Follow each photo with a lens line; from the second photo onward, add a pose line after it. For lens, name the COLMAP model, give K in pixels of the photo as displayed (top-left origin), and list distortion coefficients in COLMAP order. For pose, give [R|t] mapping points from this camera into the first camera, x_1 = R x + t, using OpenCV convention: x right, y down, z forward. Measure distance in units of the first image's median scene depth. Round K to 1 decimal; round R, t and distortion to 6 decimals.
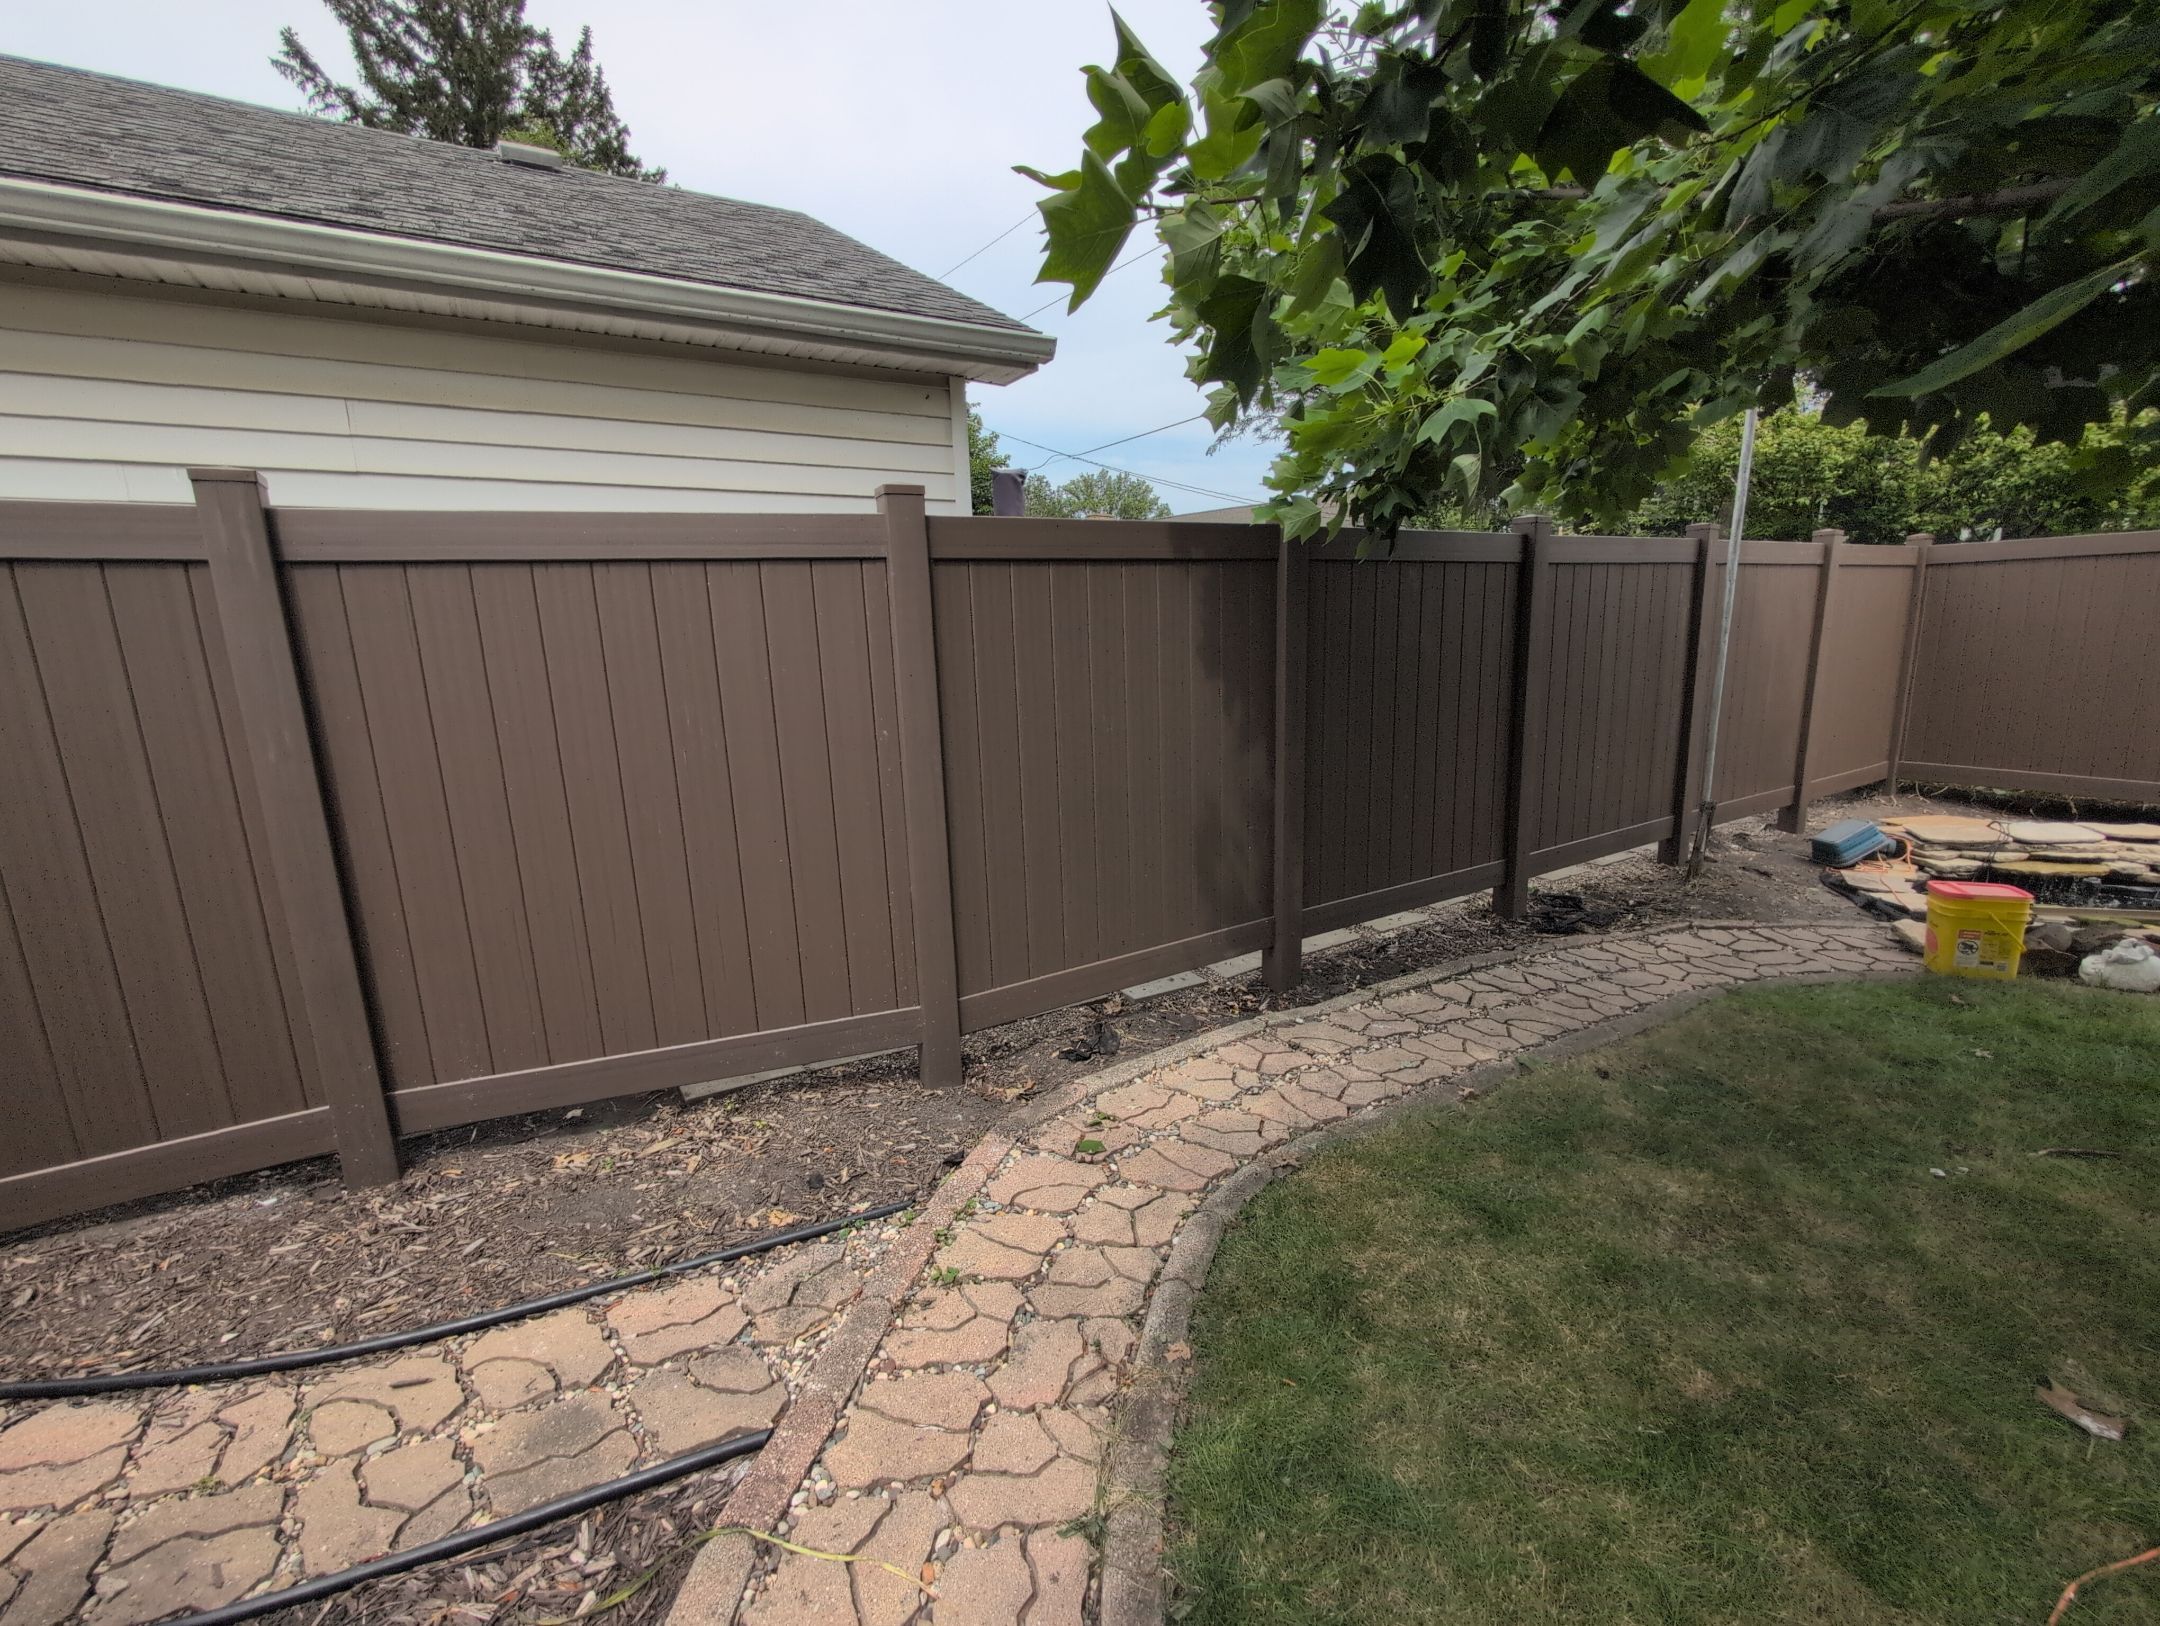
lens RADIAL K [[921.7, 0, 1085.1], [0, 921.7, 813.8], [0, 0, 1]] dist [-0.000233, 0.000610]
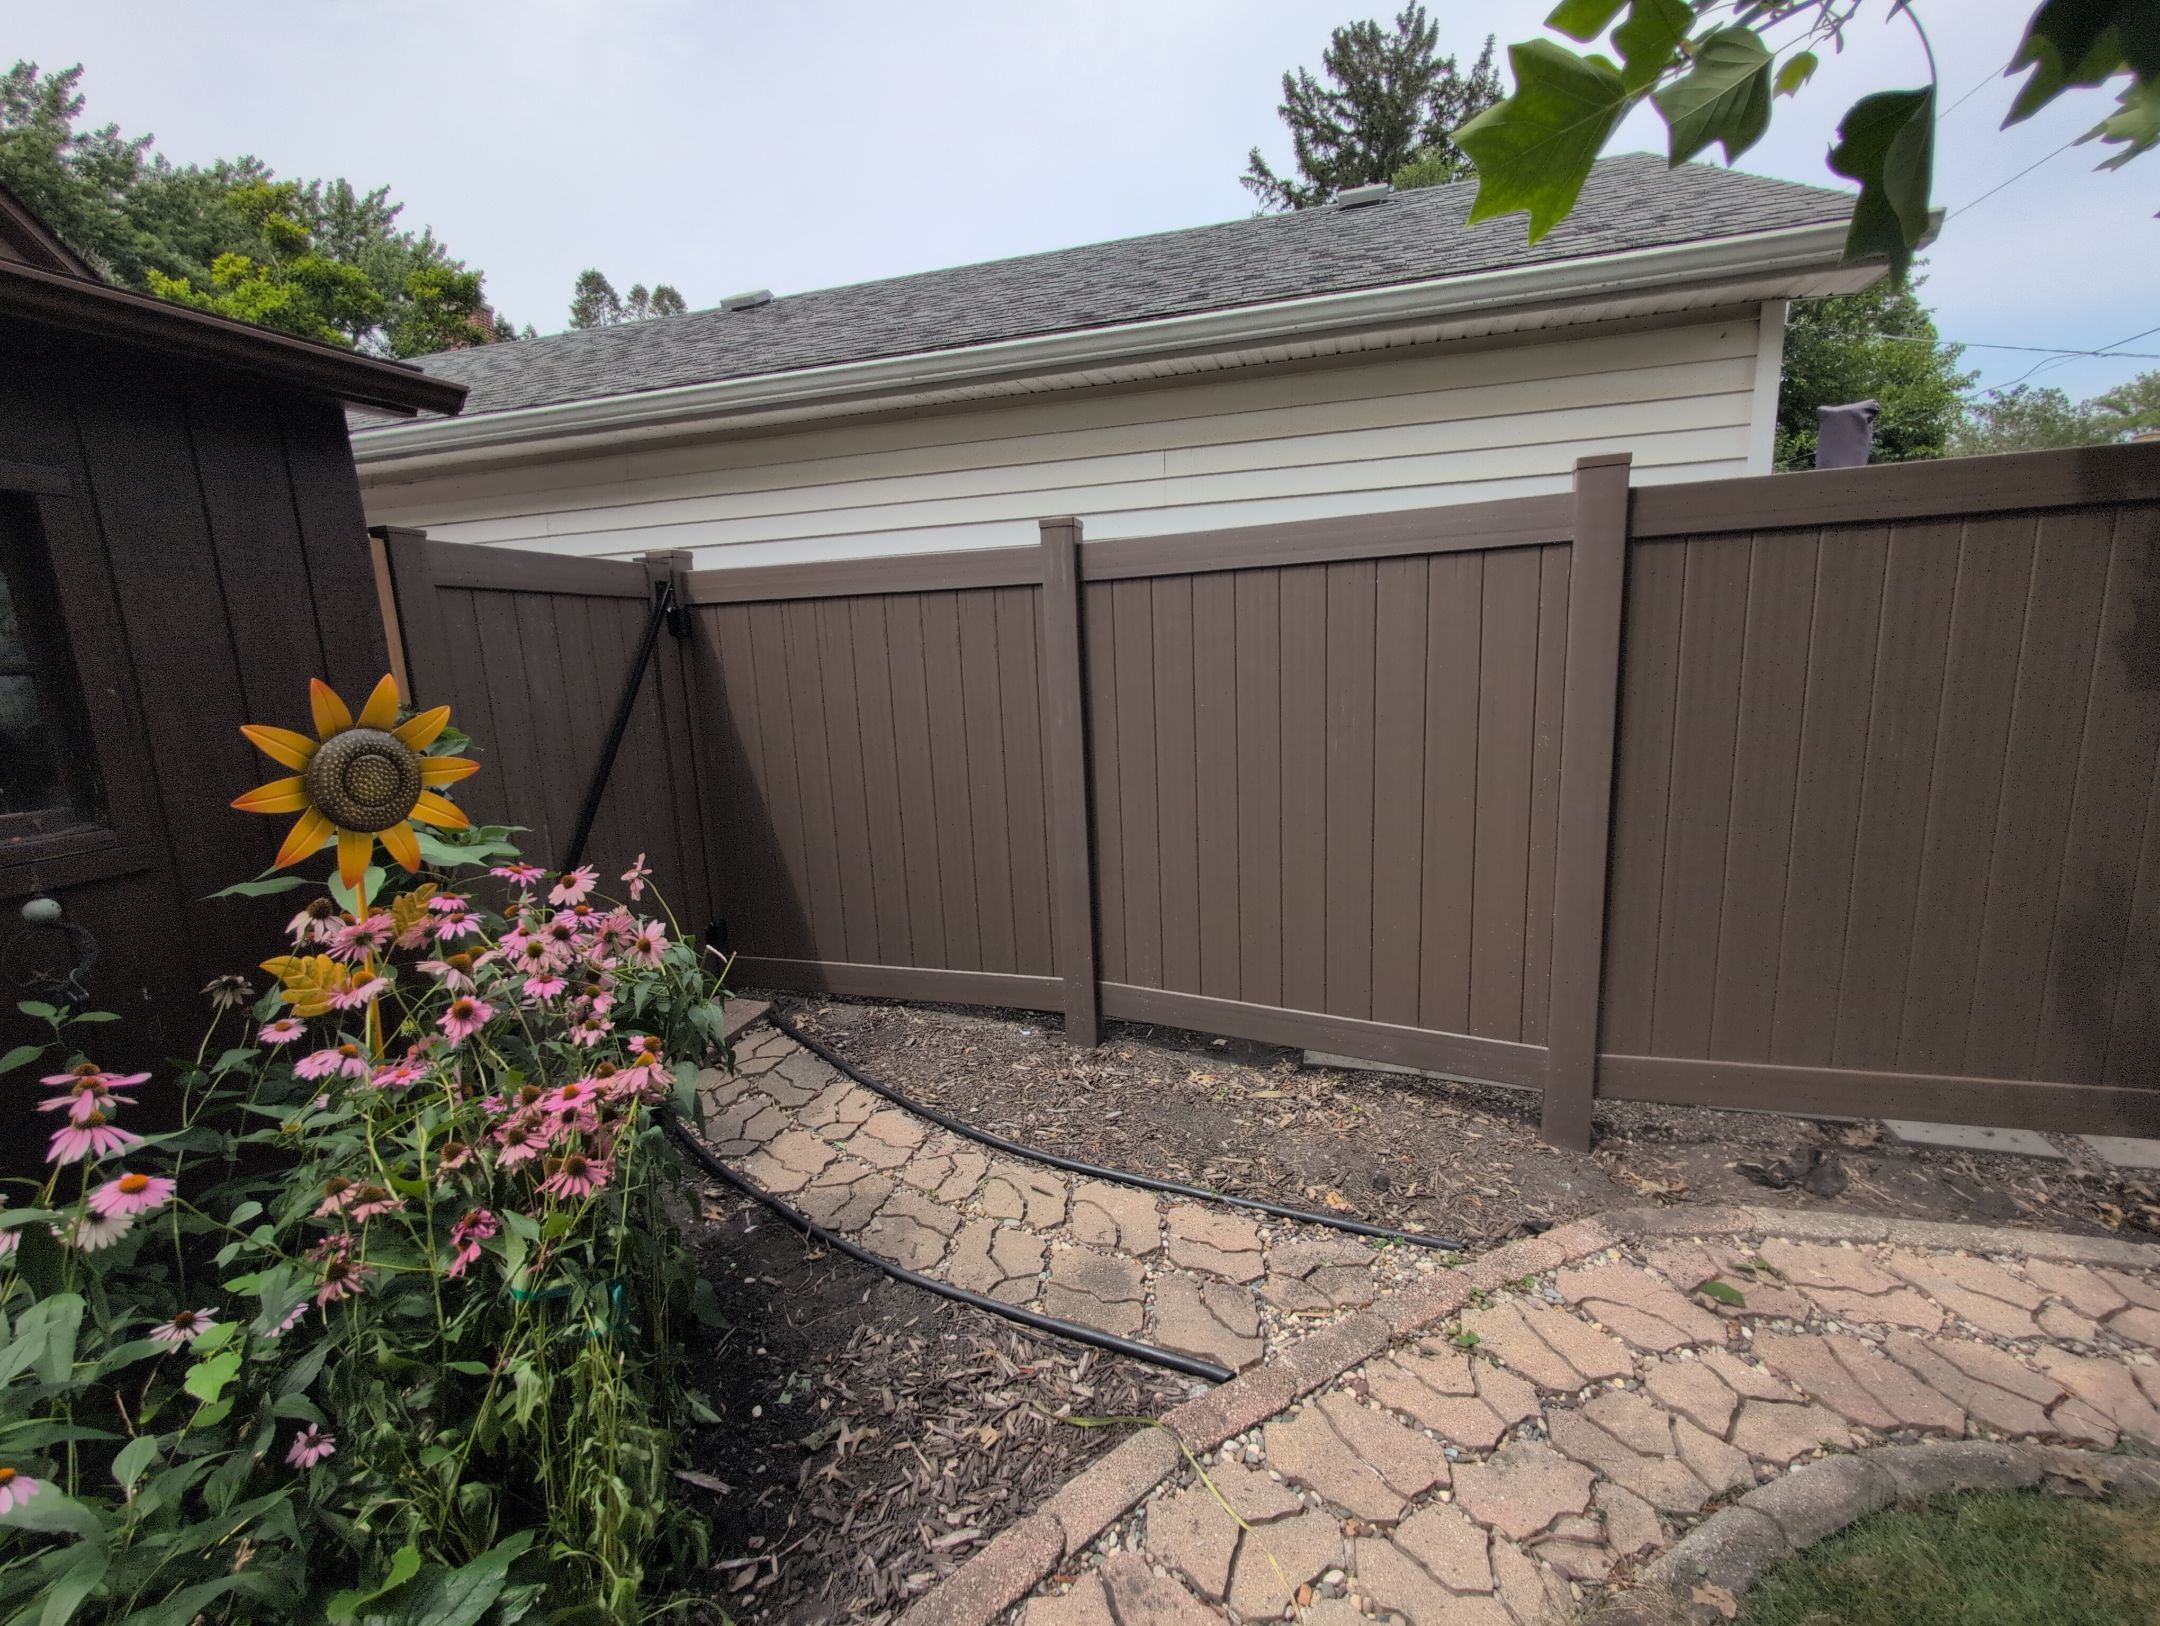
lens RADIAL K [[920.4, 0, 1085.5], [0, 920.4, 814.1], [0, 0, 1]] dist [0.000566, 0.000273]
pose [[0.676267, 0.134628, -0.724250, 0.169252], [-0.126584, 0.989772, 0.065788, -0.020181], [0.725699, 0.047189, 0.686392, 0.075706]]
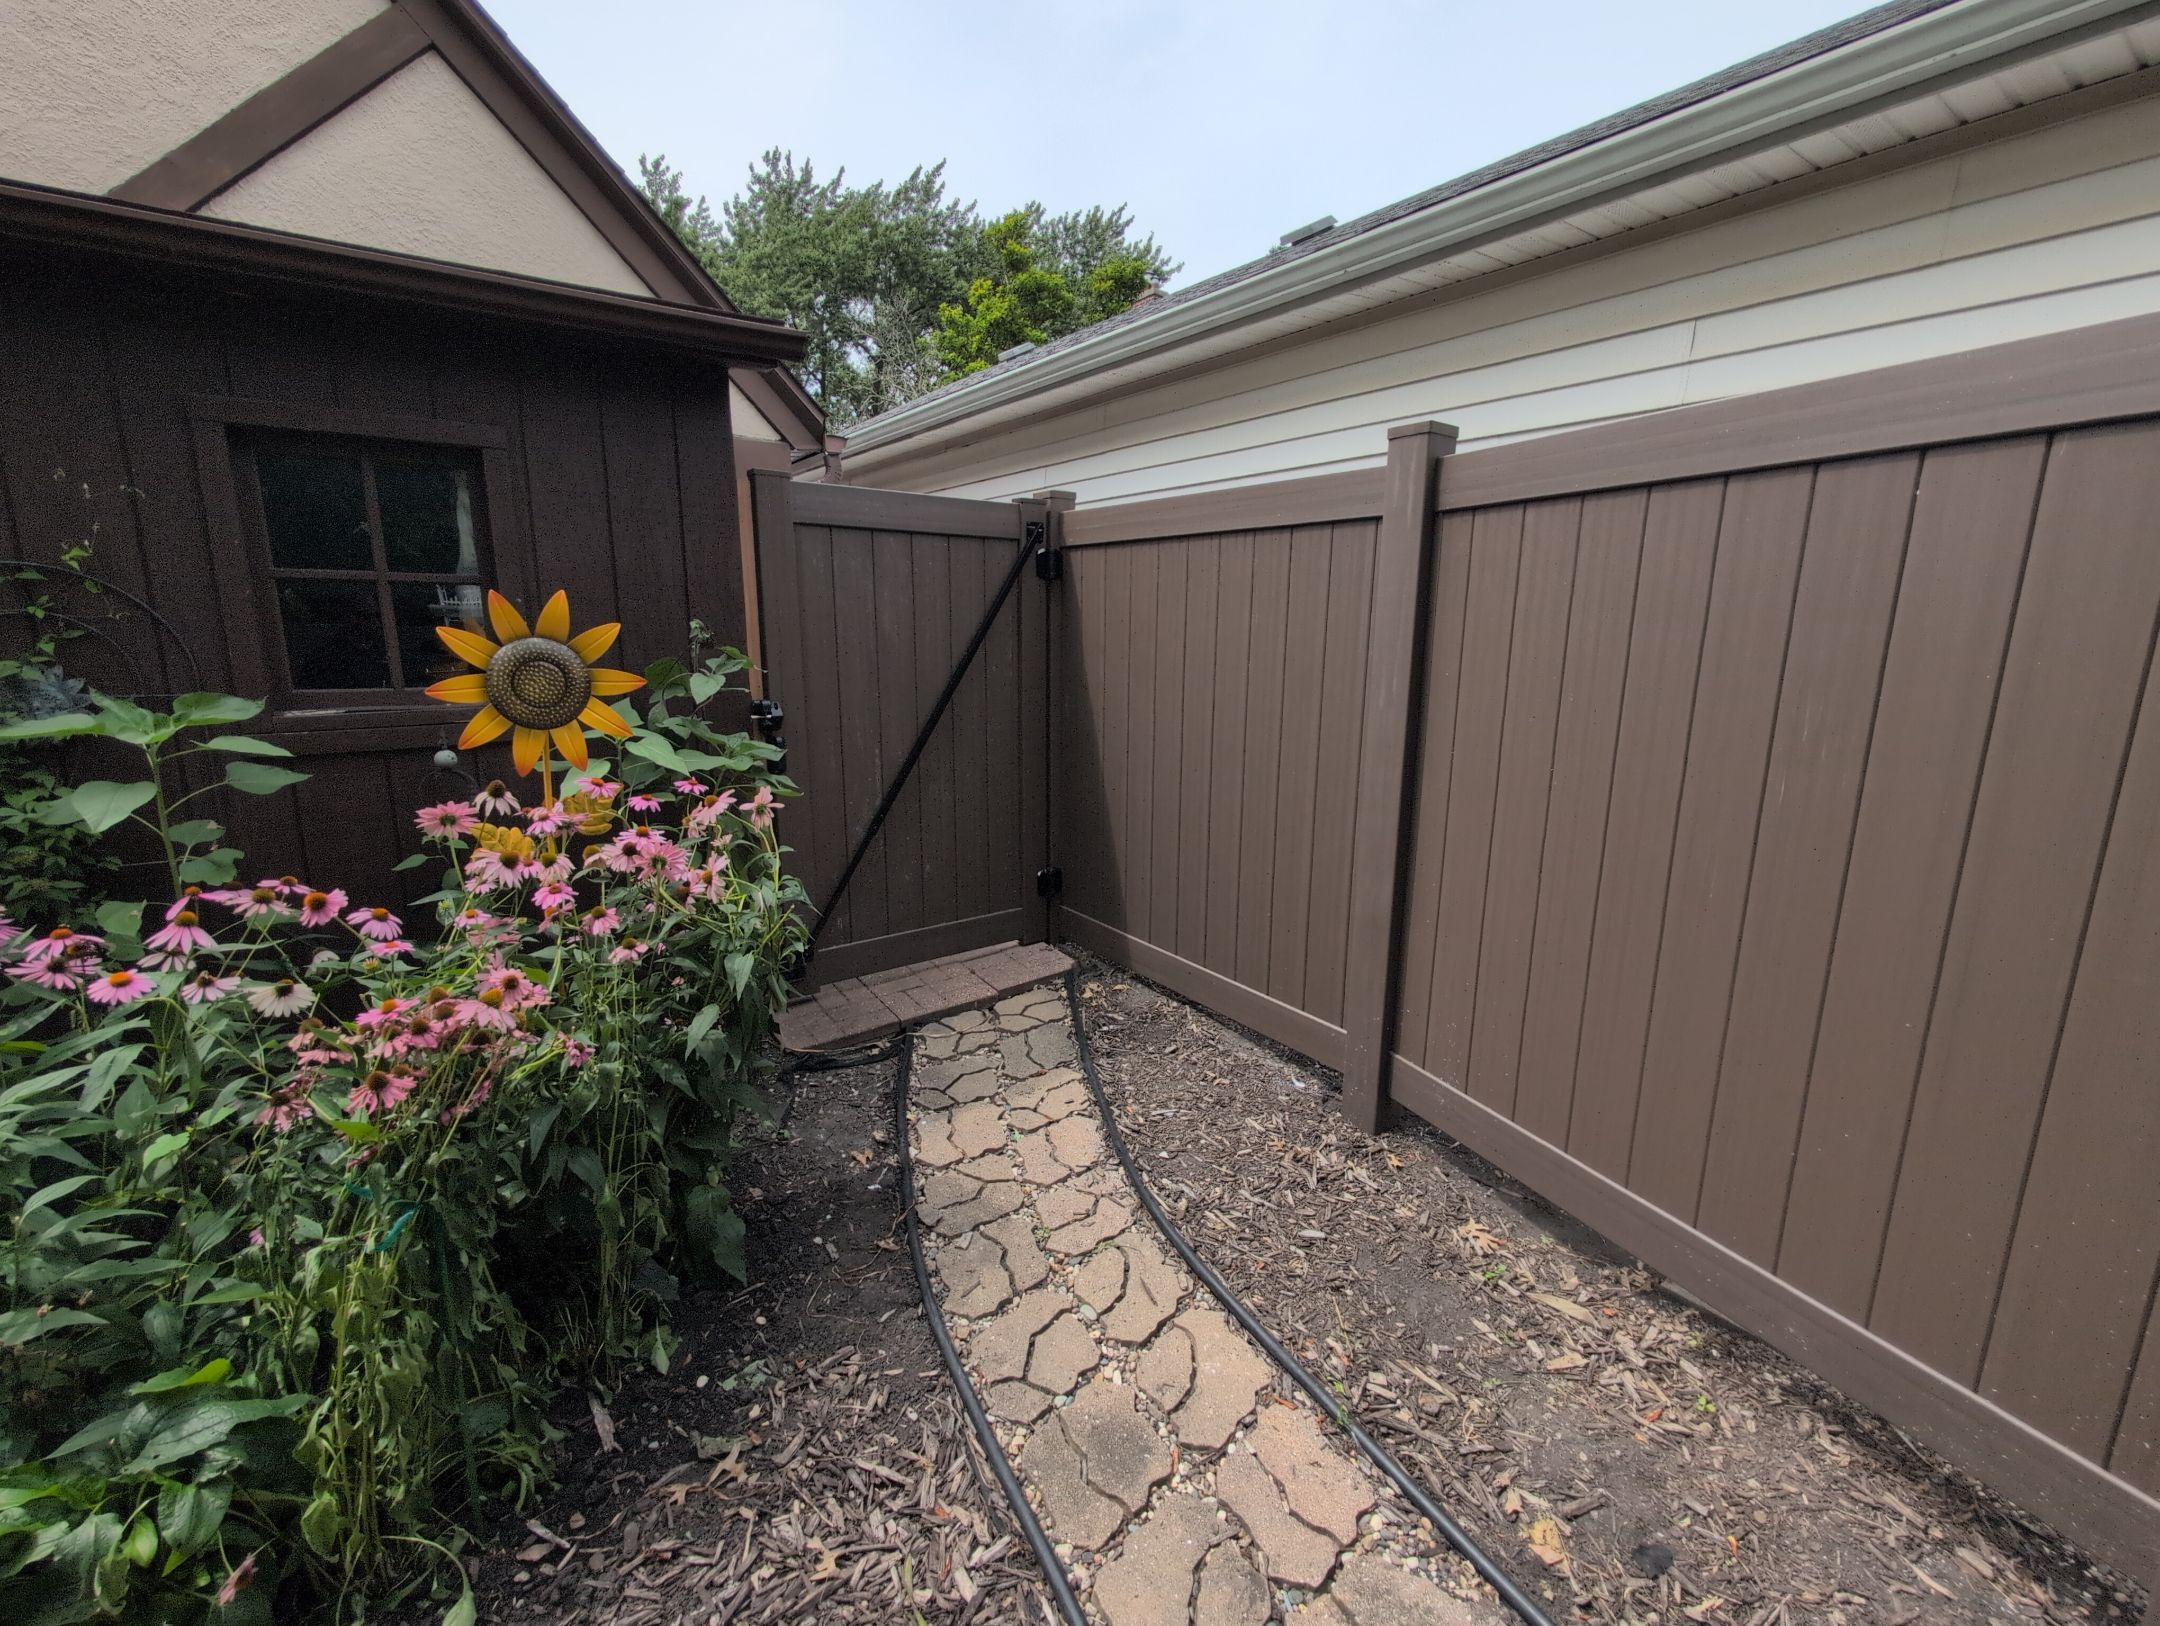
lens RADIAL K [[921.3, 0, 1086.3], [0, 921.3, 812.0], [0, 0, 1]] dist [0.000300, 0.000216]
pose [[0.091029, 0.233897, -0.967991, 0.125789], [-0.208635, 0.954934, 0.211122, -0.092663], [0.973748, 0.182738, 0.135725, 0.542581]]
